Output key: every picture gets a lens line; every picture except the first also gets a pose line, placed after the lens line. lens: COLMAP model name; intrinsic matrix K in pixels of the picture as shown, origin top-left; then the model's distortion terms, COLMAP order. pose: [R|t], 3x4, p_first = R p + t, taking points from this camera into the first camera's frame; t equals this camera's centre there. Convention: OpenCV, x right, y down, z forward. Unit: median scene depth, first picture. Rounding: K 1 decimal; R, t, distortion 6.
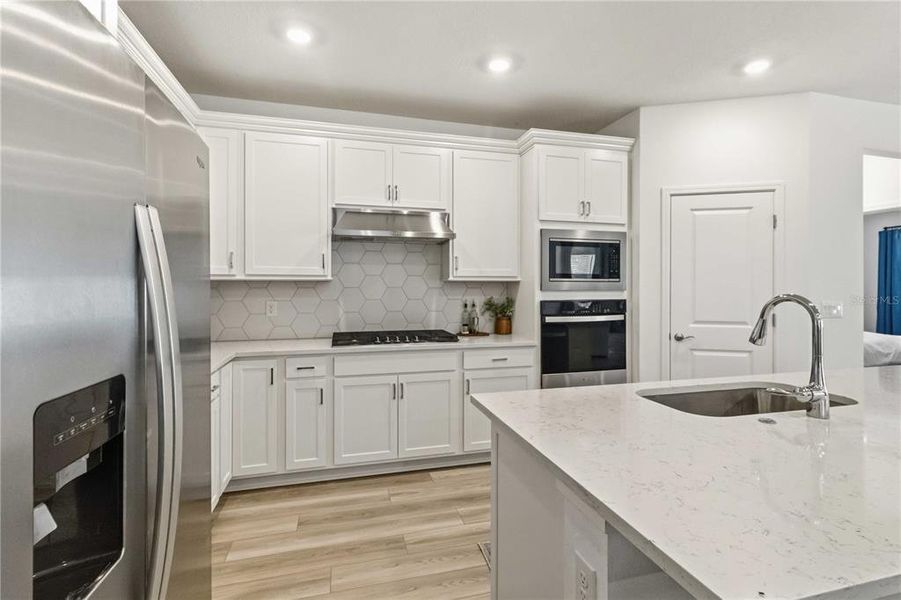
lens RADIAL K [[424.6, 0, 446.9], [0, 424.6, 286.1], [0, 0, 1]] dist [0.000796, -0.001034]
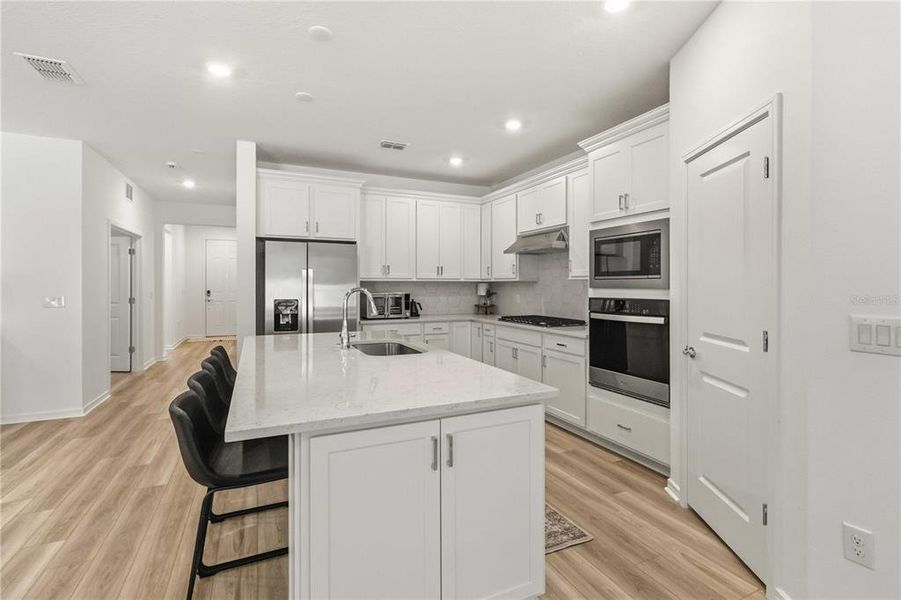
lens RADIAL K [[424.6, 0, 455.9], [0, 424.6, 282.5], [0, 0, 1]] dist [0.000796, -0.001034]
pose [[0.175306, -0.007394, -0.984486, 1.181766], [0.001130, 0.999973, -0.007309, 0.003482], [0.984513, 0.000169, 0.175310, 0.460484]]
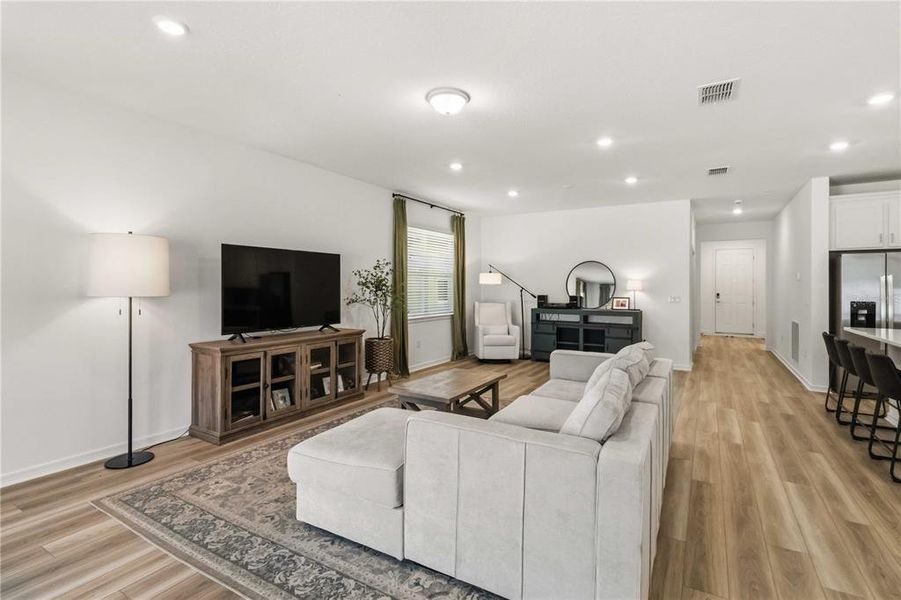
lens RADIAL K [[424.6, 0, 463.2], [0, 424.6, 283.7], [0, 0, 1]] dist [0.000796, -0.001034]
pose [[-0.708158, -0.010109, -0.705982, 1.927360], [-0.002628, 0.999928, -0.011683, 0.002593], [0.706049, -0.006418, -0.708134, 0.250987]]
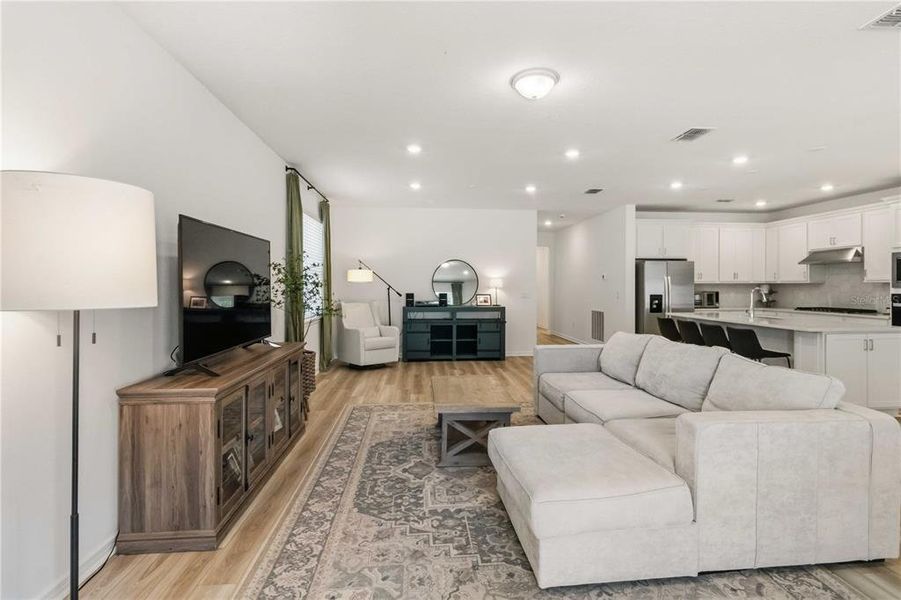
lens RADIAL K [[424.6, 0, 463.0], [0, 424.6, 286.0], [0, 0, 1]] dist [0.000796, -0.001034]
pose [[-0.168013, -0.000172, -0.985785, 2.165226], [0.002408, 0.999997, -0.000585, -0.000577], [0.985782, -0.002472, -0.168013, -0.427746]]
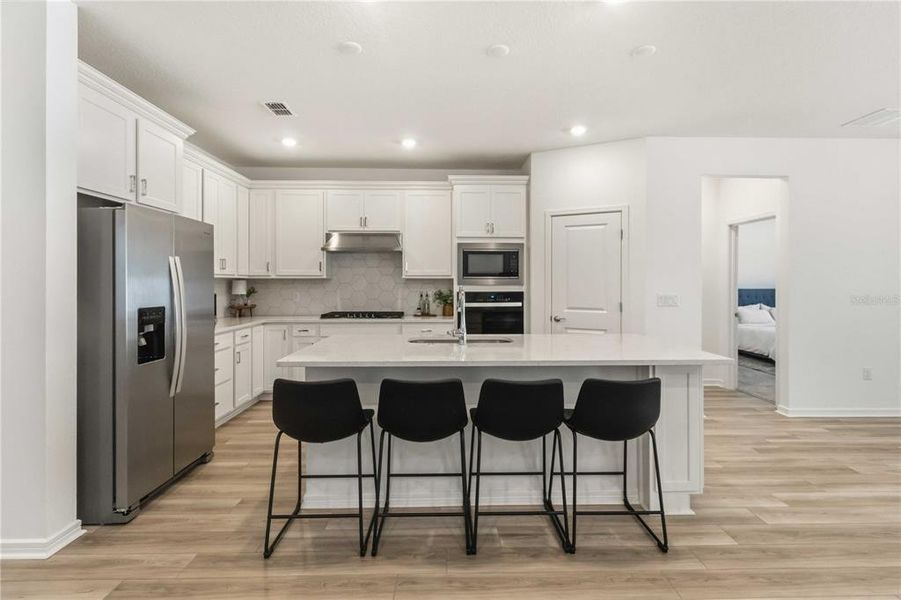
lens RADIAL K [[424.6, 0, 453.4], [0, 424.6, 283.4], [0, 0, 1]] dist [0.000796, -0.001034]
pose [[0.972341, 0.000125, -0.233565, 0.532538], [0.000196, 0.999999, 0.001350, 0.002472], [0.233565, -0.001358, 0.972340, -0.414165]]
